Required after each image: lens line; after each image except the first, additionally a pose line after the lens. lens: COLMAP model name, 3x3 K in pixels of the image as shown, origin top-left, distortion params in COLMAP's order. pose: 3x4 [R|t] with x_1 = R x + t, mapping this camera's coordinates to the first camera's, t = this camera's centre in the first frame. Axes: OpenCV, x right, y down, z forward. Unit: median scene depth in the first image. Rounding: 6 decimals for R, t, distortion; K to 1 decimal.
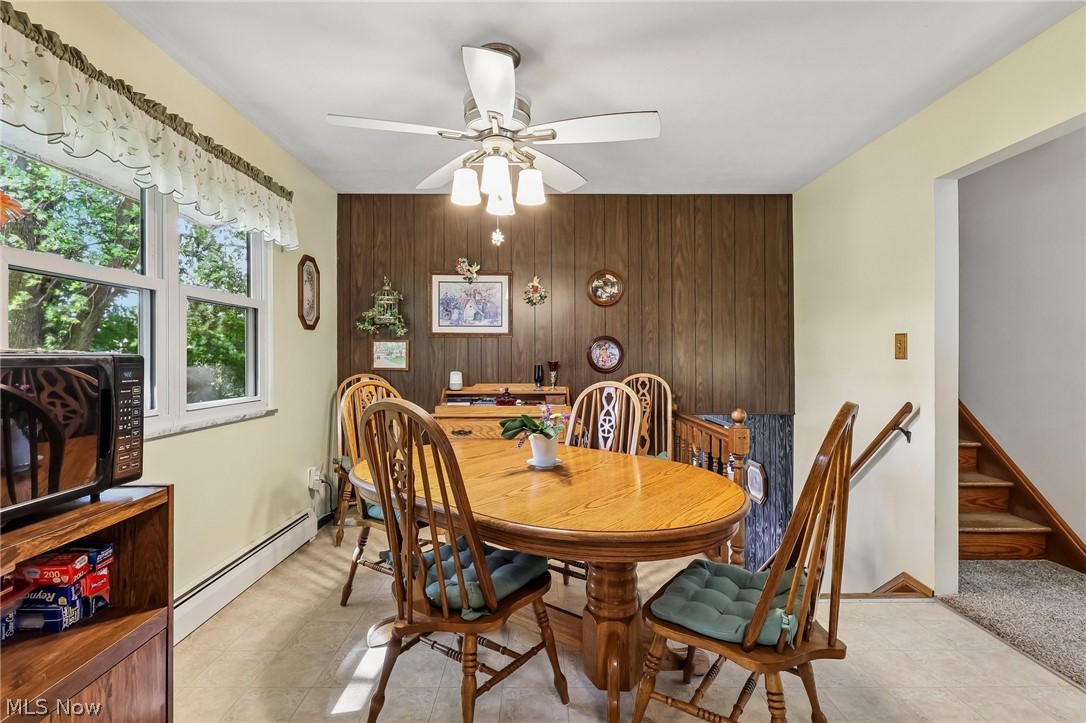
lens RADIAL K [[504.5, 0, 536.9], [0, 504.5, 356.1], [0, 0, 1]] dist [-0.000972, 0.000330]
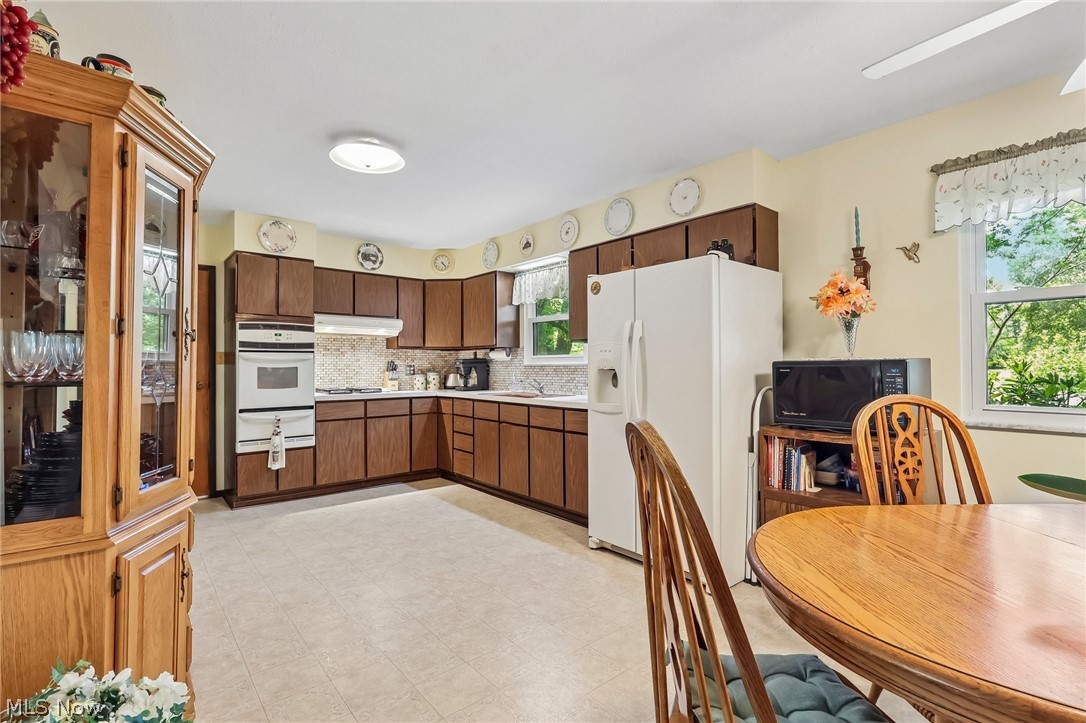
lens RADIAL K [[504.5, 0, 542.6], [0, 504.5, 361.2], [0, 0, 1]] dist [-0.000972, 0.000330]
pose [[-0.764016, -0.002105, -0.645194, 0.432924], [0.005603, 0.999935, -0.009898, 0.006271], [0.645173, -0.011178, -0.763955, 0.523828]]
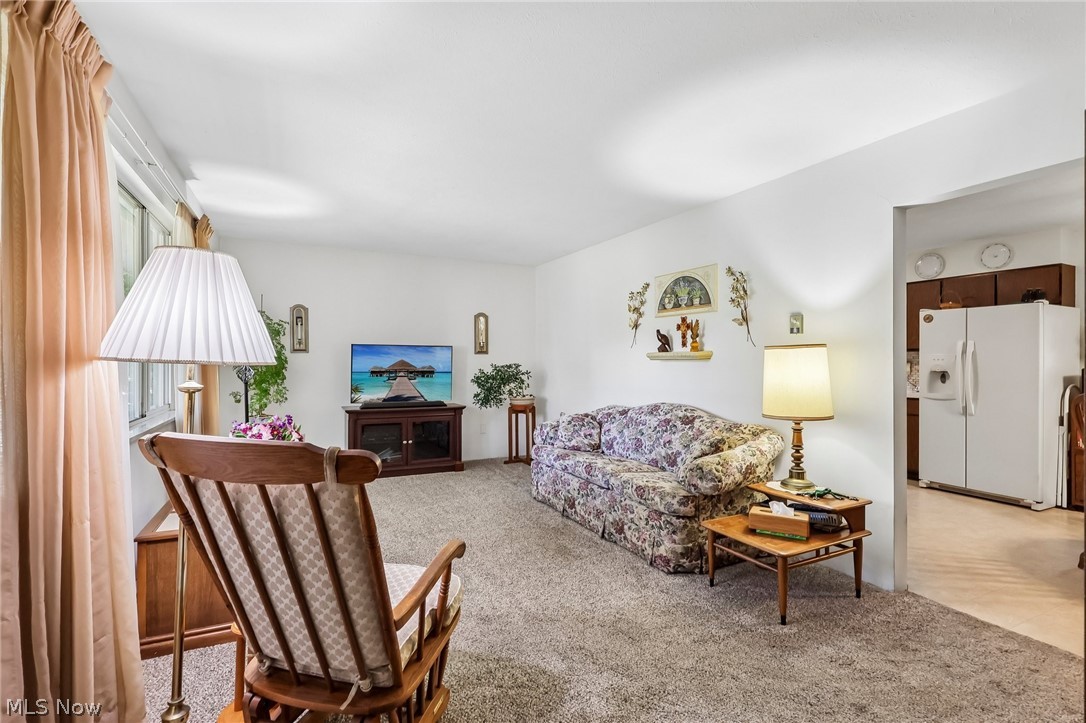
lens RADIAL K [[504.5, 0, 540.2], [0, 504.5, 360.8], [0, 0, 1]] dist [-0.000972, 0.000330]
pose [[-0.897853, -0.001722, -0.440291, 1.303310], [-0.000875, 0.999997, -0.002128, -0.011729], [0.440293, -0.001526, -0.897853, 0.667007]]
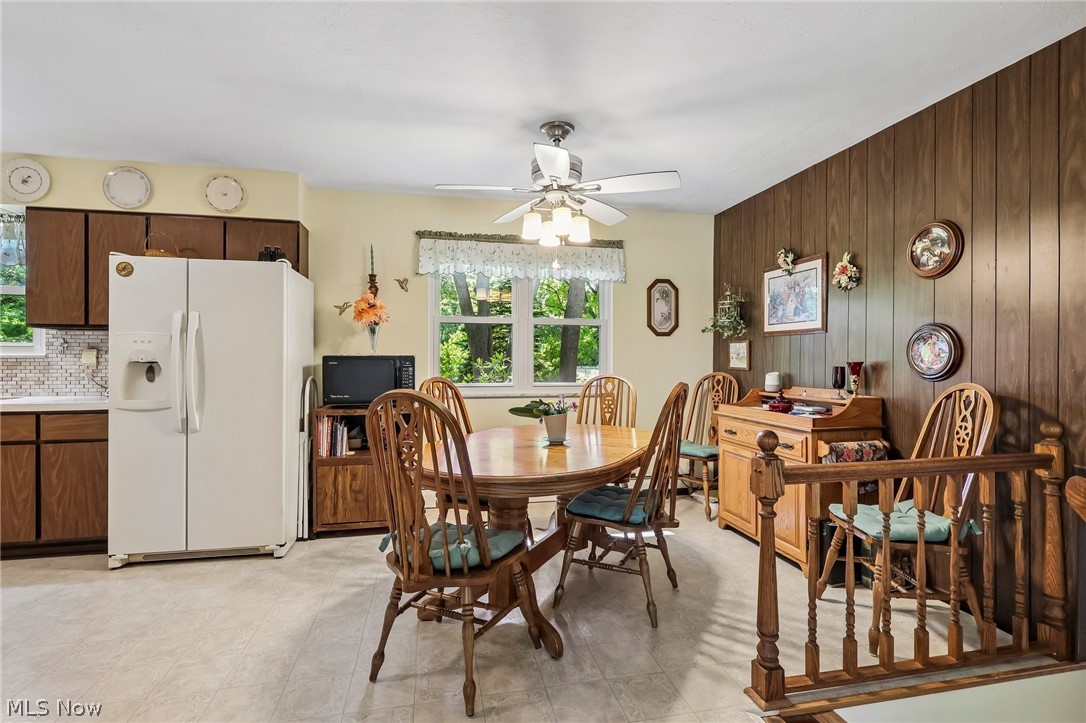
lens RADIAL K [[504.5, 0, 532.3], [0, 504.5, 360.3], [0, 0, 1]] dist [-0.000972, 0.000330]
pose [[0.207111, 0.001636, -0.978316, 0.669689], [-0.001352, 0.999998, 0.001386, 0.007523], [0.978316, 0.001036, 0.207113, 0.367111]]
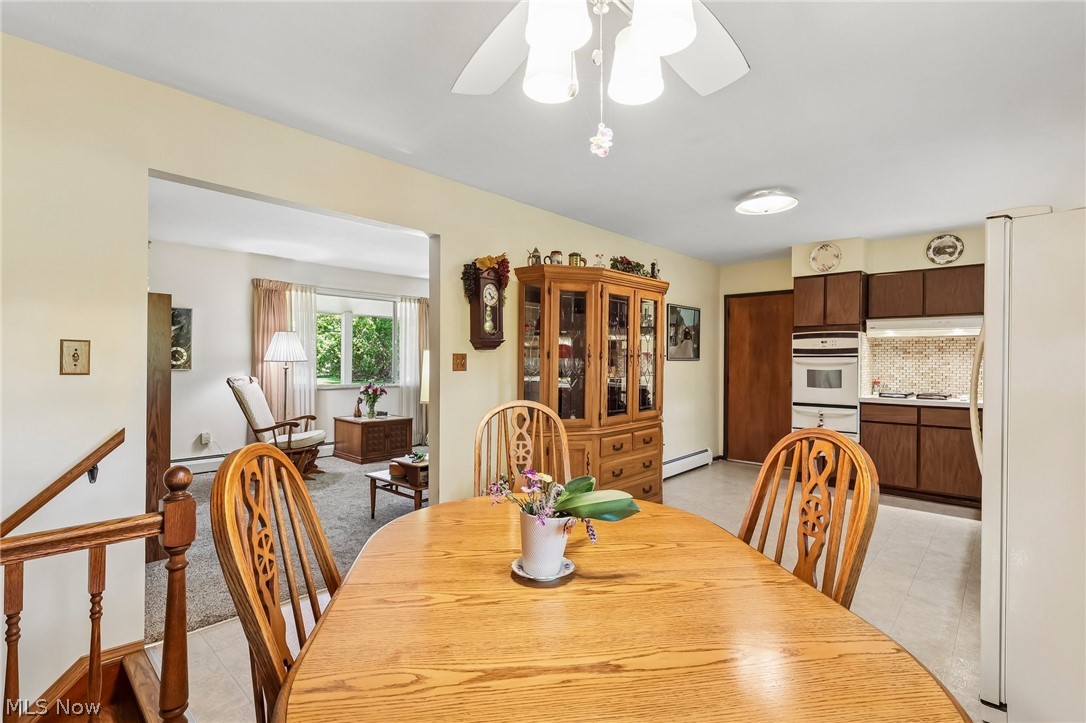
lens RADIAL K [[504.5, 0, 540.5], [0, 504.5, 357.3], [0, 0, 1]] dist [-0.000972, 0.000330]
pose [[-0.733808, 0.000128, 0.679357, -0.195963], [-0.003937, 0.999982, -0.004440, -0.019052], [-0.679345, -0.005933, -0.733795, 0.755894]]
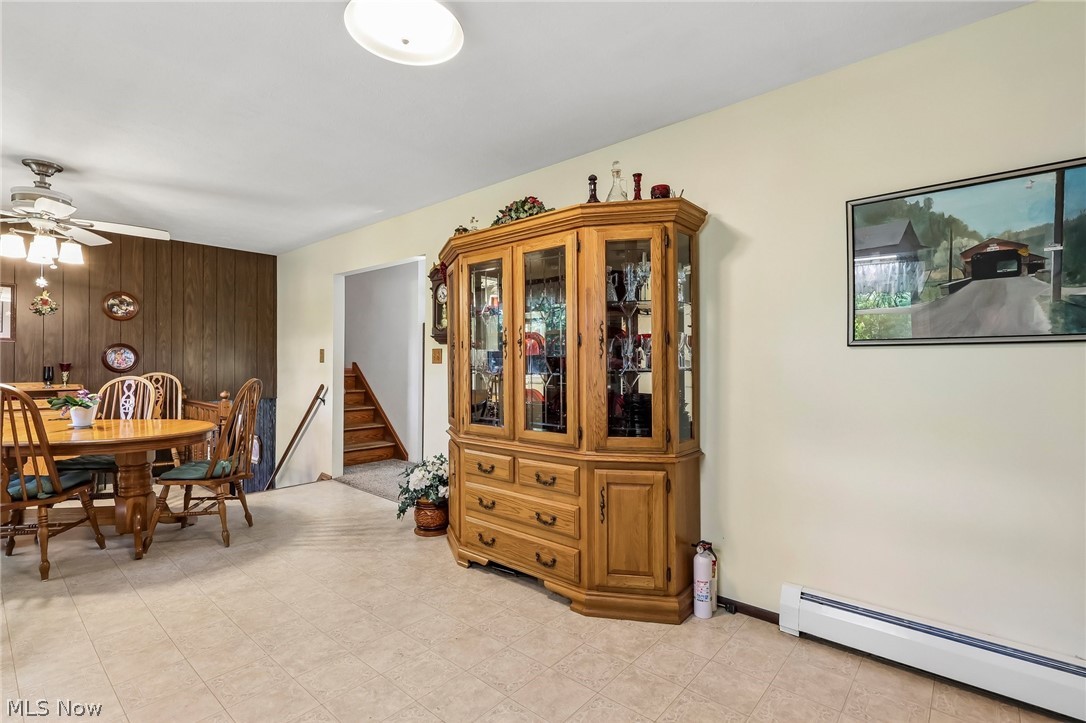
lens RADIAL K [[504.5, 0, 544.3], [0, 504.5, 359.7], [0, 0, 1]] dist [-0.000972, 0.000330]
pose [[0.649544, 0.008824, 0.760273, -0.138587], [-0.008568, 0.999954, -0.004286, -0.002806], [-0.760276, -0.003730, 0.649590, -0.648583]]
